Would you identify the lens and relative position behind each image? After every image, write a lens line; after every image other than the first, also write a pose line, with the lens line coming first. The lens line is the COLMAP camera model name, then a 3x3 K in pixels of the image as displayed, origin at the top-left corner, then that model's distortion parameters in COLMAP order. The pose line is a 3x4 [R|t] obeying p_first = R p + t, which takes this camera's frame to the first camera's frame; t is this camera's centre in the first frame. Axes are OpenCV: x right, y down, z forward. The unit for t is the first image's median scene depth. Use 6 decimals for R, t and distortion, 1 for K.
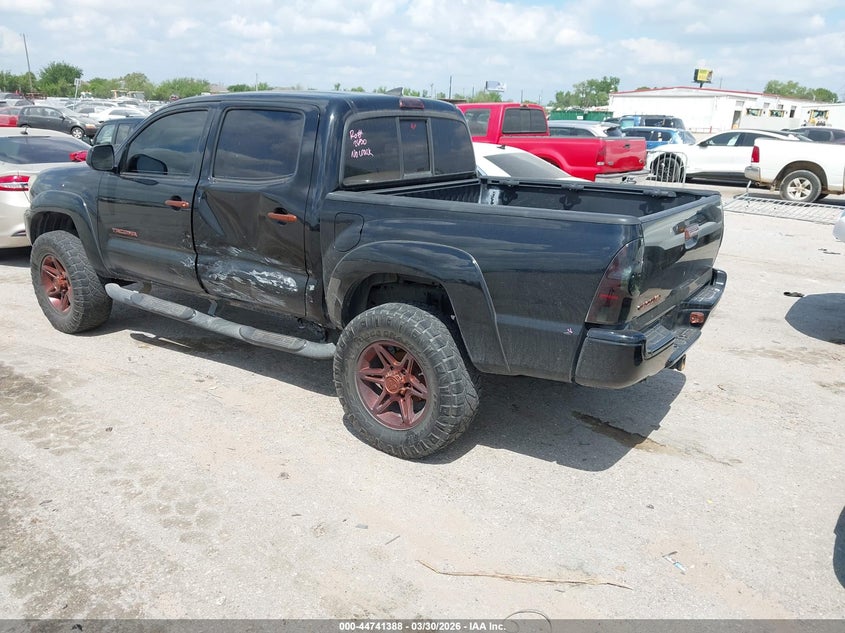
lens RADIAL K [[673.3, 0, 422.5], [0, 673.3, 316.5], [0, 0, 1]] dist [0.001196, 0.003117]
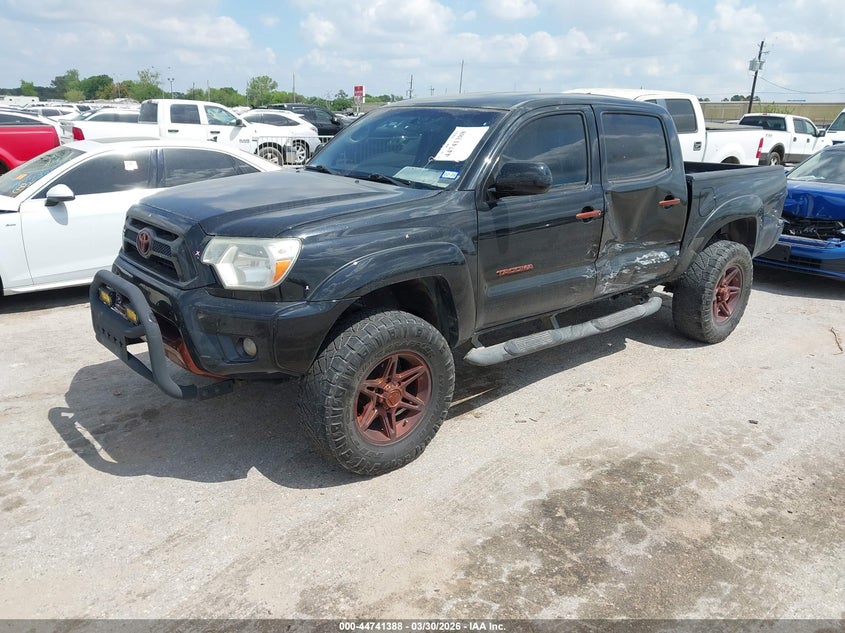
lens RADIAL K [[673.3, 0, 422.5], [0, 673.3, 316.5], [0, 0, 1]] dist [0.001196, 0.003117]
pose [[0.245633, -0.290326, 0.924865, -1.416804], [0.271121, 0.936594, 0.222002, -0.325201], [-0.930676, 0.196219, 0.308772, 1.020651]]
